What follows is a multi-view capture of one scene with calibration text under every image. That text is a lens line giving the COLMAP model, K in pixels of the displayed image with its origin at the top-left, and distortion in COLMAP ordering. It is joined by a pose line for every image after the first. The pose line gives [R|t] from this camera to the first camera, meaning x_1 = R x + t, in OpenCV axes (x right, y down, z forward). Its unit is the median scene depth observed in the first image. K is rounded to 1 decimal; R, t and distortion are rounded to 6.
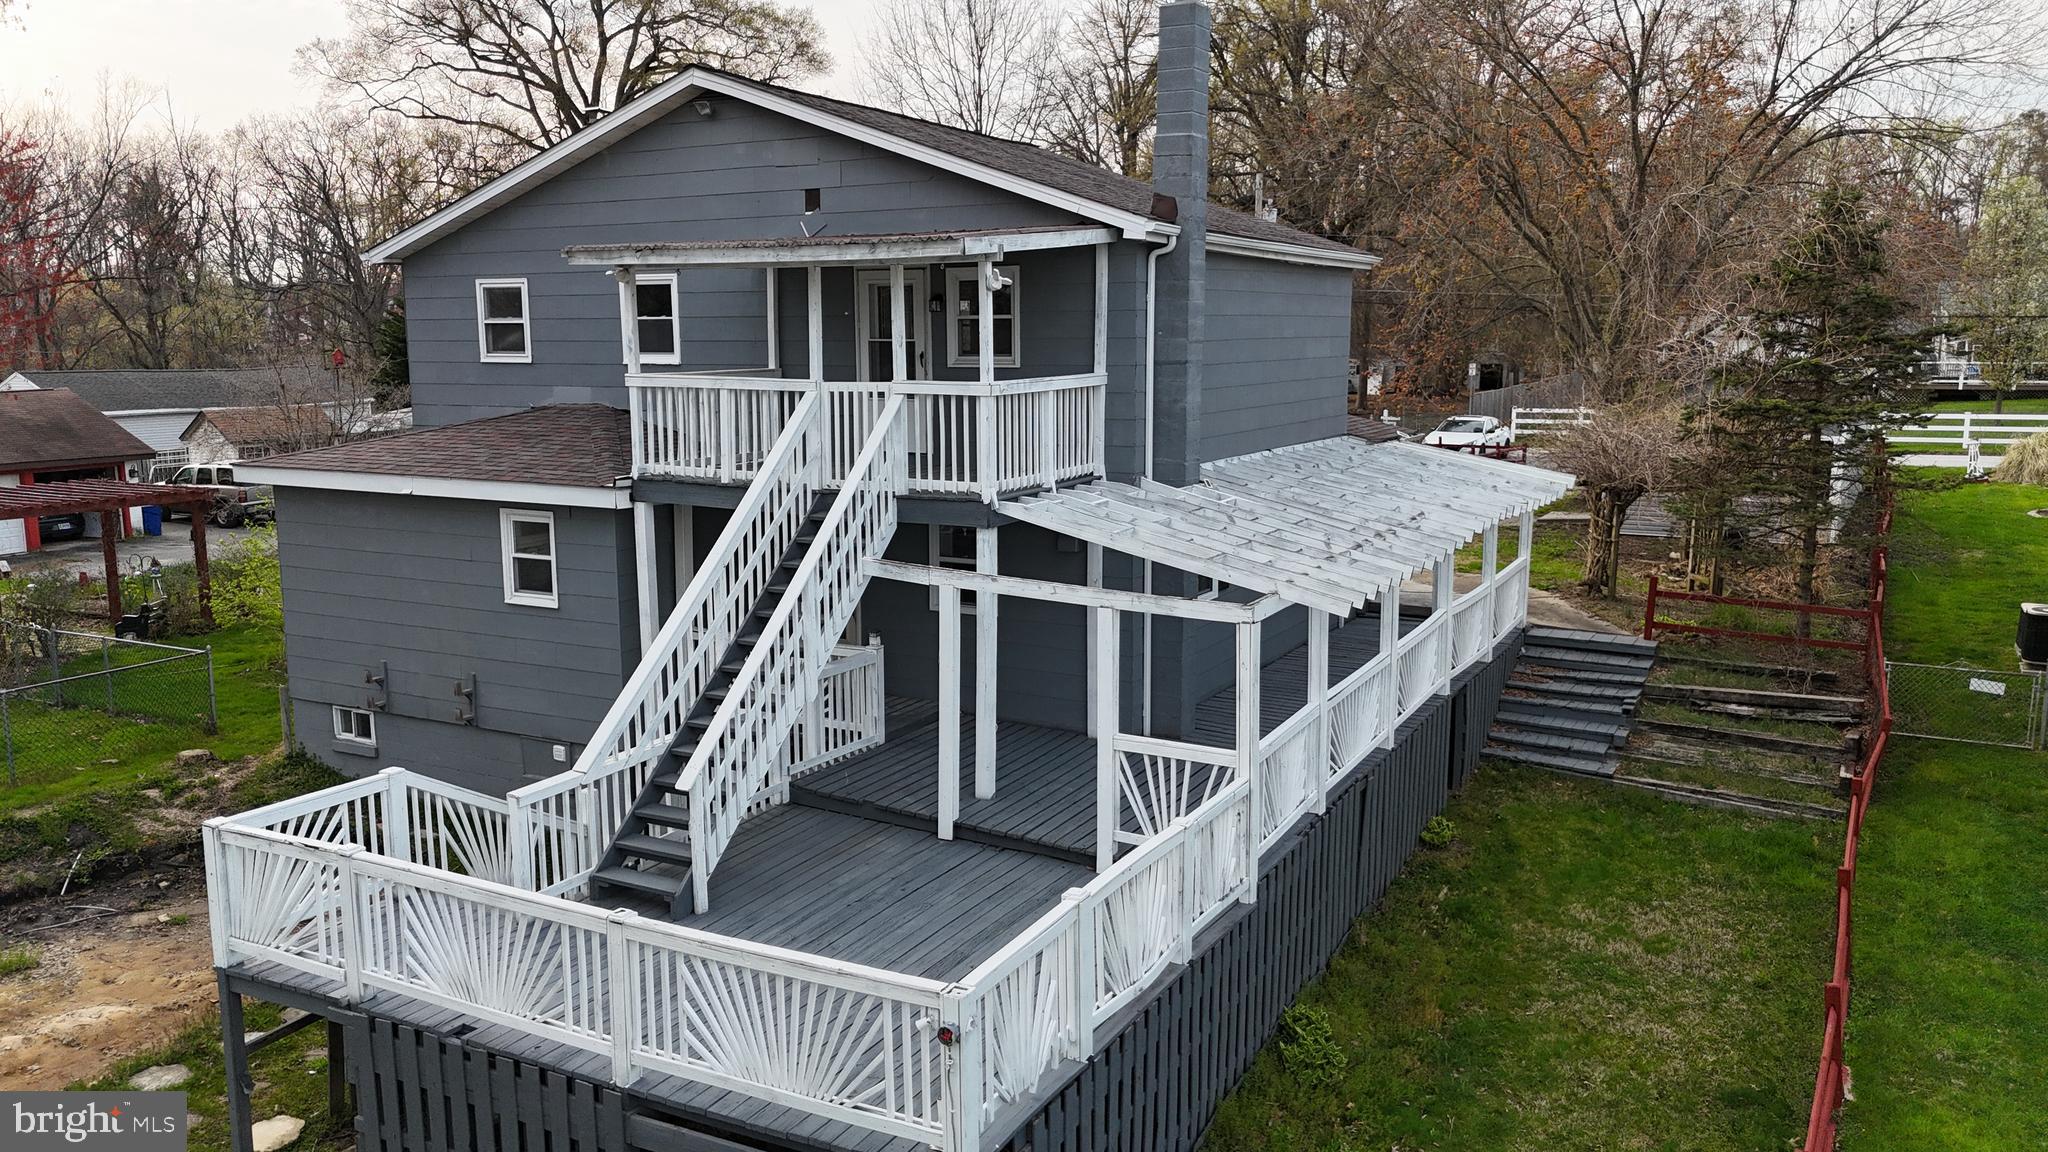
lens RADIAL K [[1509.7, 0, 1024.0], [0, 1509.7, 576.0], [0, 0, 1]] dist [0.053349, -0.045120]
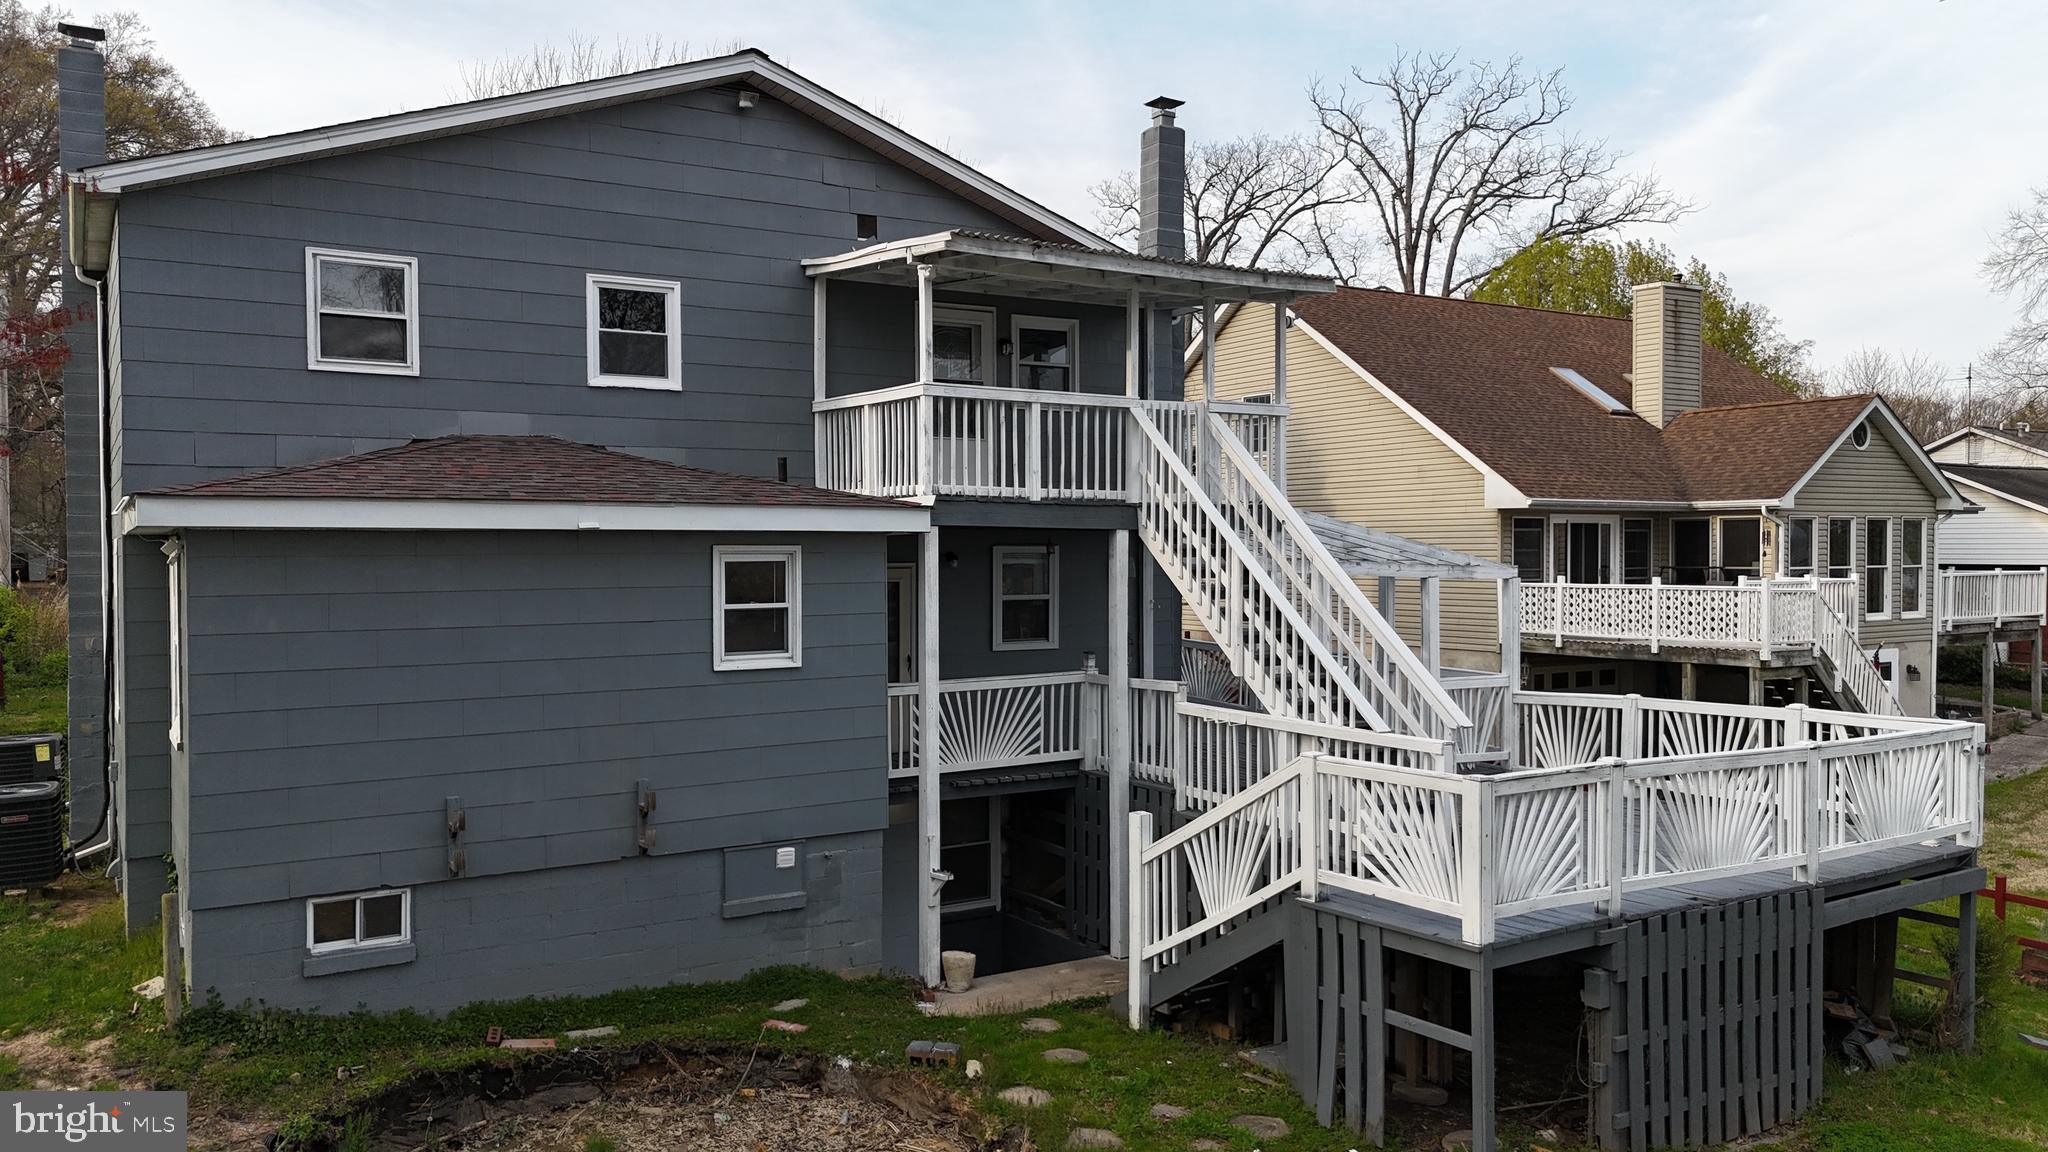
lens RADIAL K [[1509.7, 0, 1024.0], [0, 1509.7, 576.0], [0, 0, 1]] dist [0.053349, -0.045120]
pose [[0.498363, -0.013798, 0.866859, -0.985429], [0.138480, 0.988303, -0.063882, 0.043305], [-0.855838, 0.151879, 0.494444, 0.525798]]
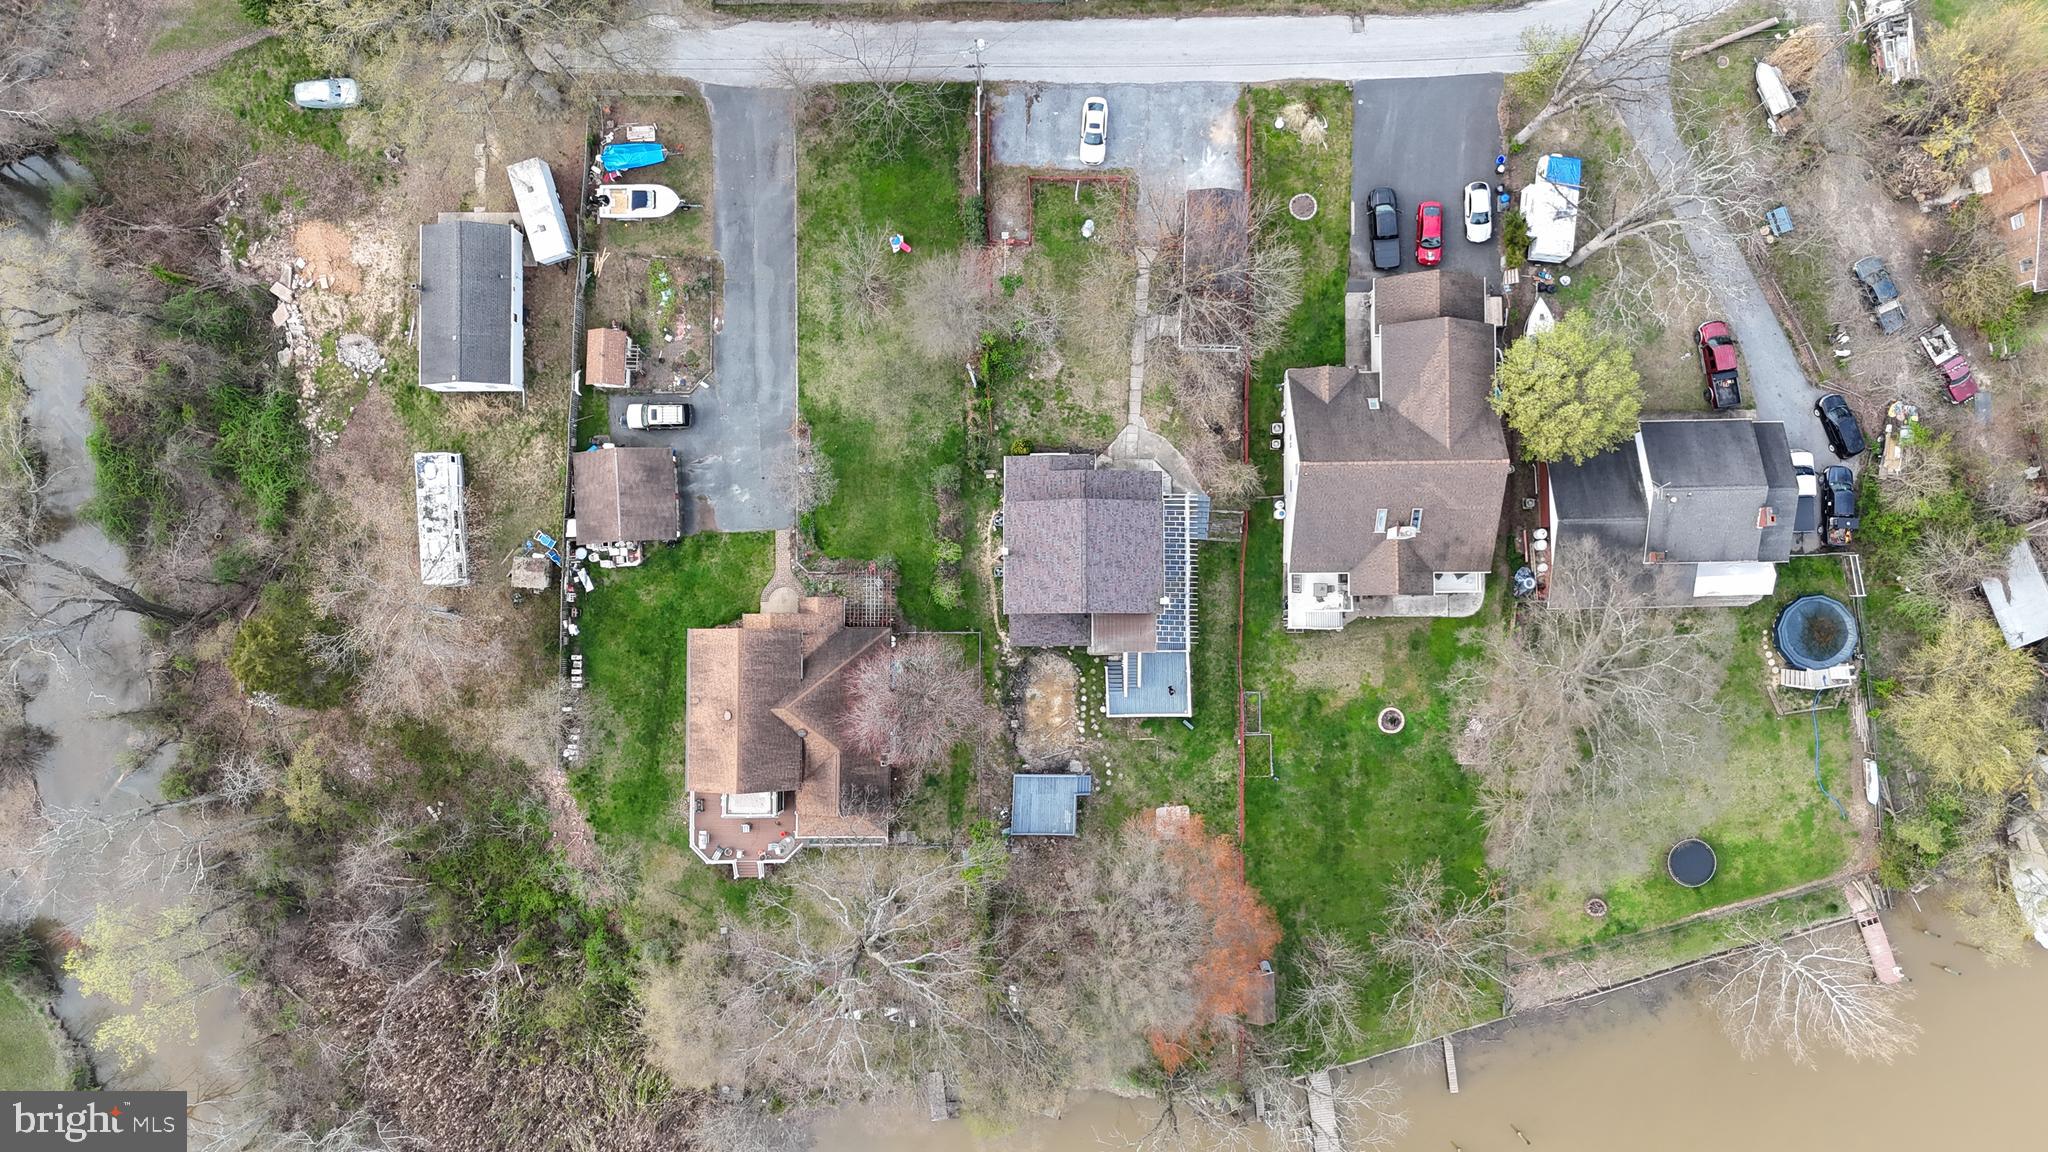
lens RADIAL K [[1463.7, 0, 1024.0], [0, 1463.7, 576.0], [0, 0, 1]] dist [0.104609, -0.168638]
pose [[0.876890, -0.480651, 0.006197, -0.434527], [0.089743, 0.176364, 0.980226, -6.806670], [-0.472239, -0.858994, 0.197786, 0.075406]]
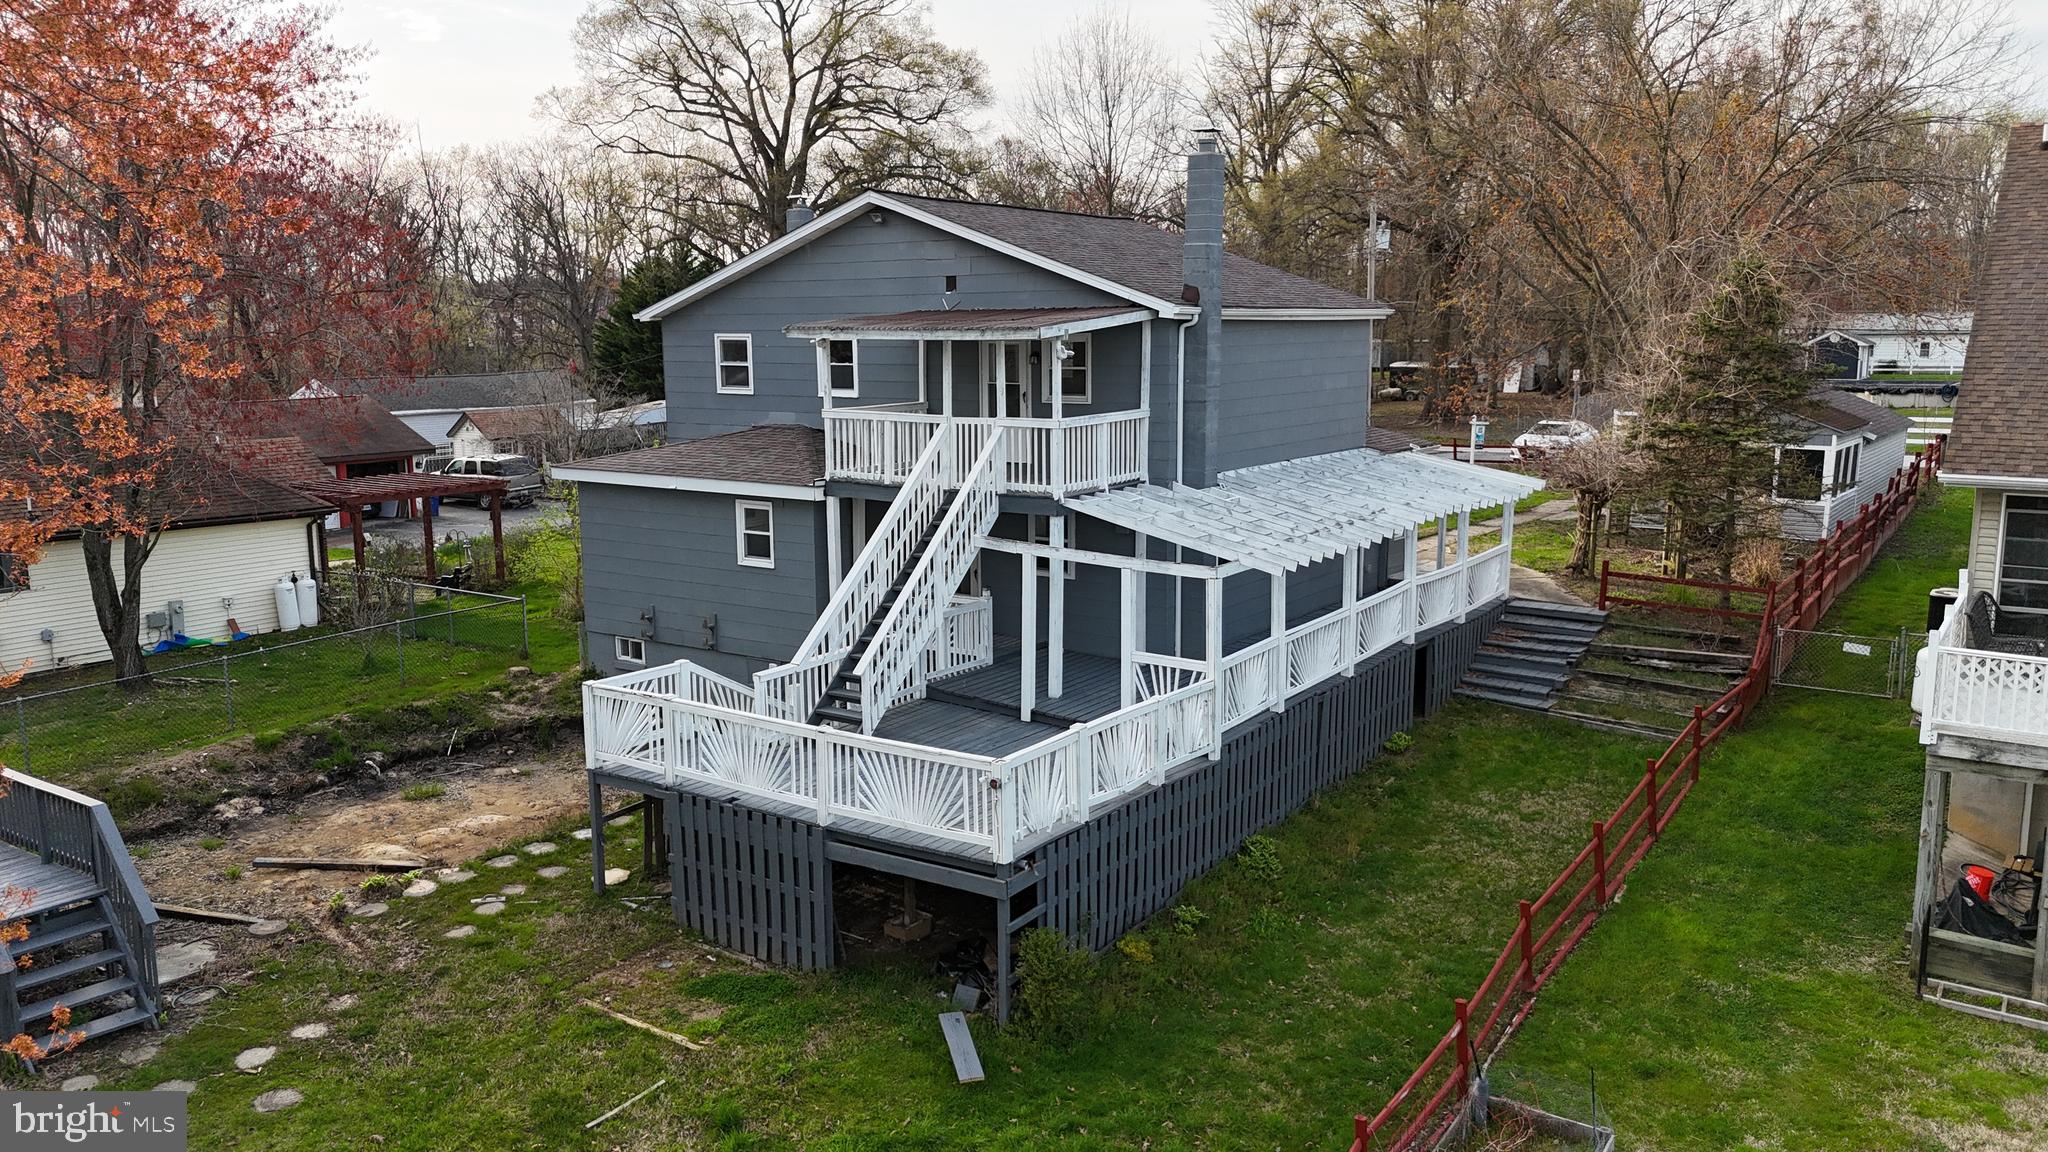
lens RADIAL K [[1509.7, 0, 1024.0], [0, 1509.7, 576.0], [0, 0, 1]] dist [0.053349, -0.045120]
pose [[0.993915, 0.015403, -0.109067, 0.093852], [-0.014652, 0.999863, 0.007688, 0.014585], [0.109170, -0.006043, 0.994005, -0.434065]]
